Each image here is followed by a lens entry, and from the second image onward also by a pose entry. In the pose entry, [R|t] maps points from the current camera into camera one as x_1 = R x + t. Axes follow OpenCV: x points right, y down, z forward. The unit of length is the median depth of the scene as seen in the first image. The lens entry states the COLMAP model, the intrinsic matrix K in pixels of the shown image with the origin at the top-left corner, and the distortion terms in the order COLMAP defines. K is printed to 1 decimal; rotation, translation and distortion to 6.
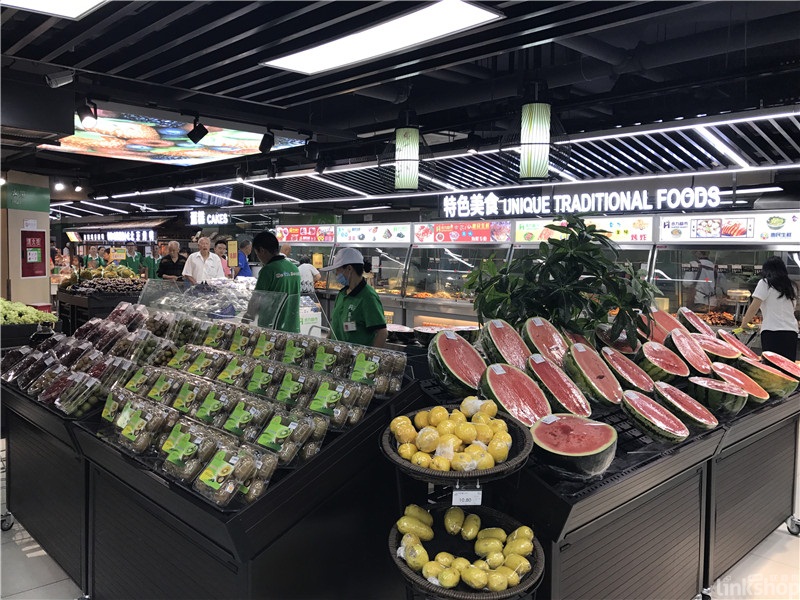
lens RADIAL K [[658.3, 0, 399.0], [0, 658.3, 294.3], [0, 0, 1]] dist [0.013724, -0.008748]
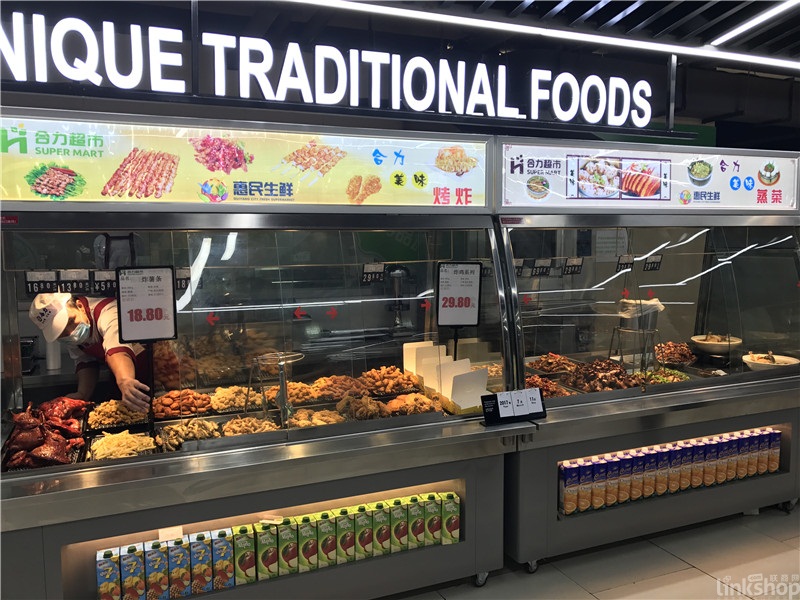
lens RADIAL K [[658.3, 0, 393.7], [0, 658.3, 305.8], [0, 0, 1]] dist [0.013724, -0.008748]
pose [[0.327274, -0.083327, 0.941248, -0.009807], [0.092500, 0.994145, 0.055847, -0.046987], [-0.940391, 0.068788, 0.333066, 0.908061]]
